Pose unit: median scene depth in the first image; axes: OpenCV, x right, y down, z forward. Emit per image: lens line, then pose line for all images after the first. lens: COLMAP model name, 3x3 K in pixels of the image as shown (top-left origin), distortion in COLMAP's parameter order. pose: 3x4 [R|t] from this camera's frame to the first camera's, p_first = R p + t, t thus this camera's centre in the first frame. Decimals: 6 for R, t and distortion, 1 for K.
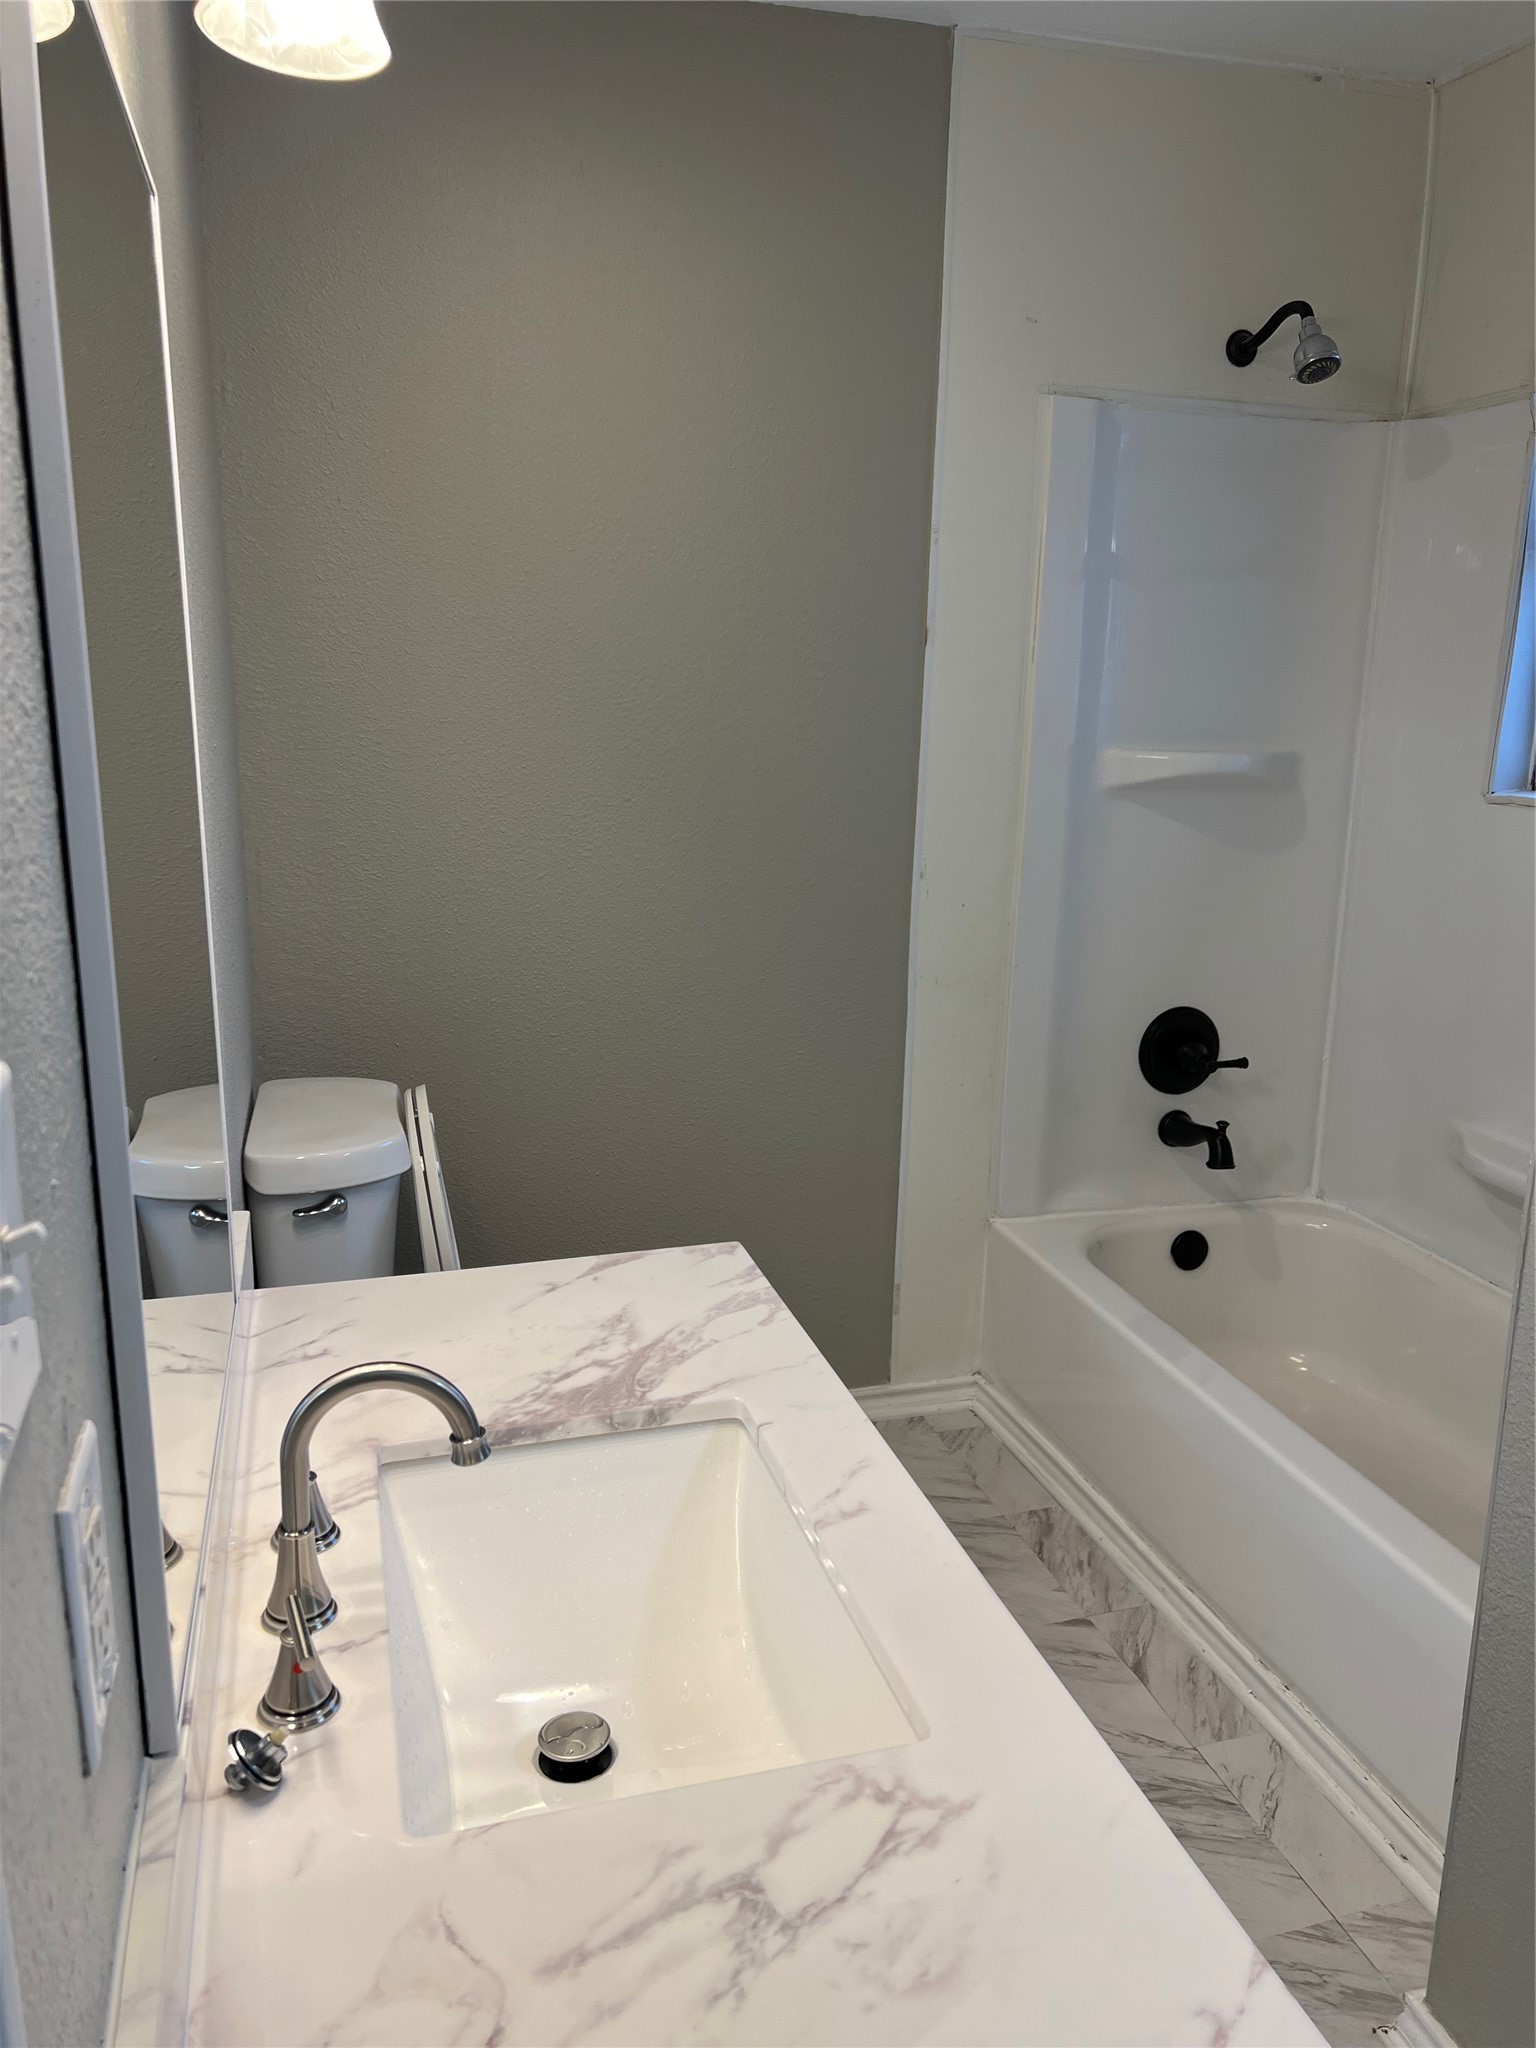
lens RADIAL K [[1545.0, 0, 768.8], [0, 1545.0, 1026.7], [0, 0, 1]] dist [0.067285, -0.081297]
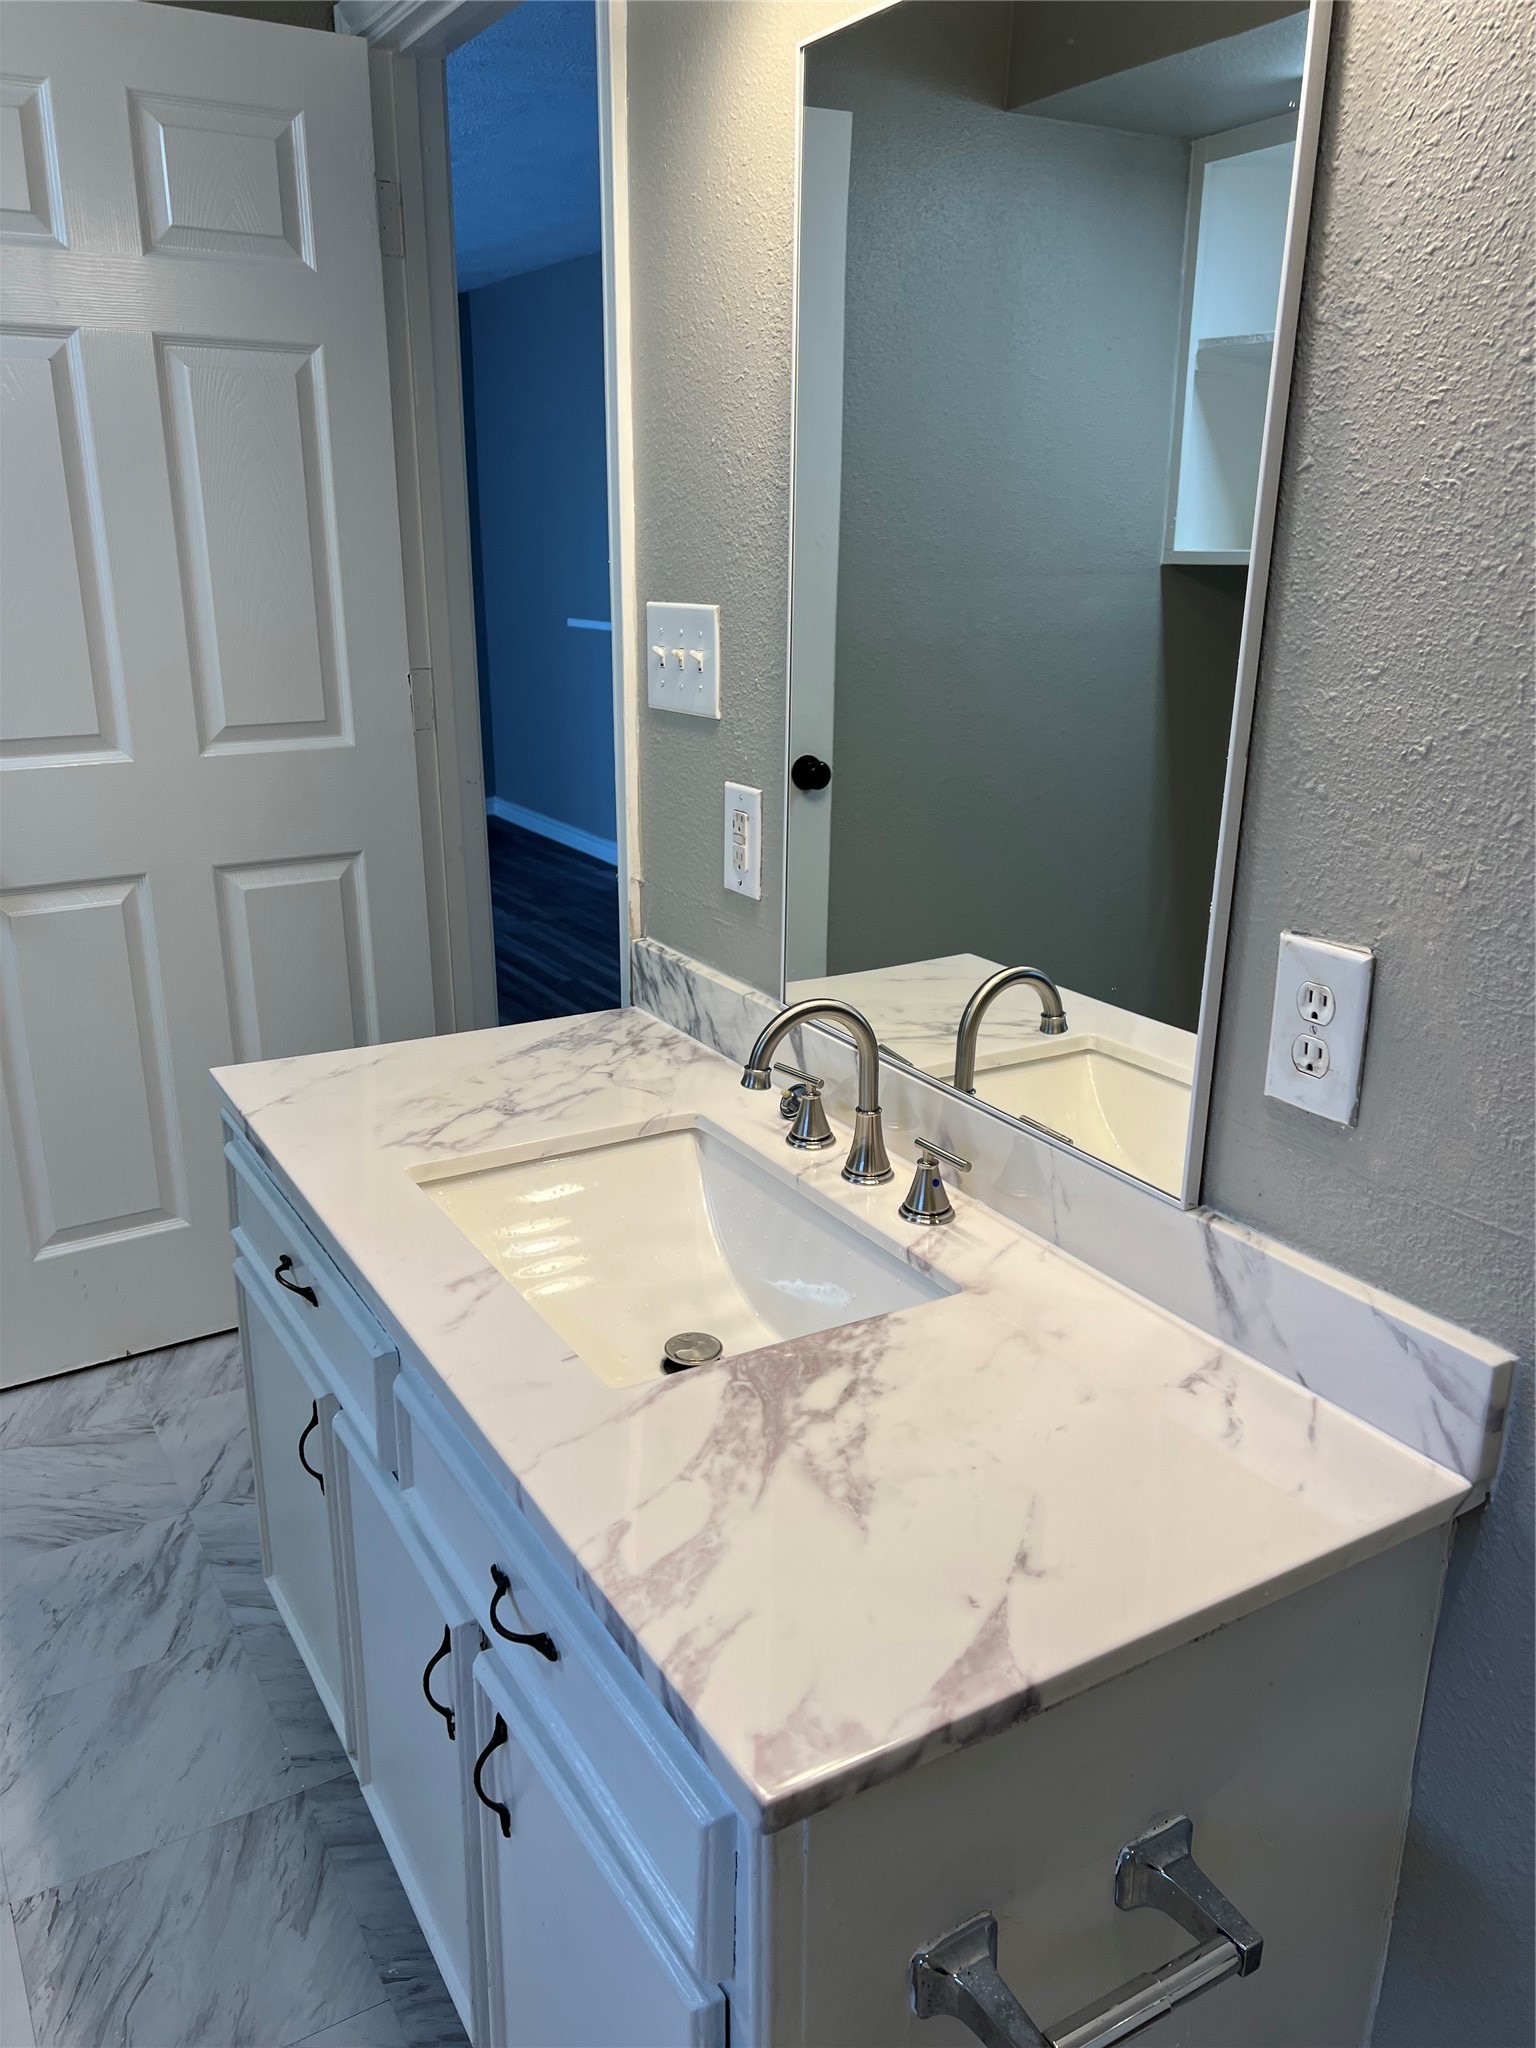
lens RADIAL K [[1545.0, 0, 768.0], [0, 1545.0, 1025.8], [0, 0, 1]] dist [0.067285, -0.081297]
pose [[-0.967085, 0.056541, -0.248093, 0.085631], [-0.076700, 0.864877, 0.496089, -0.300094], [0.242619, 0.498789, -0.832073, 1.507816]]
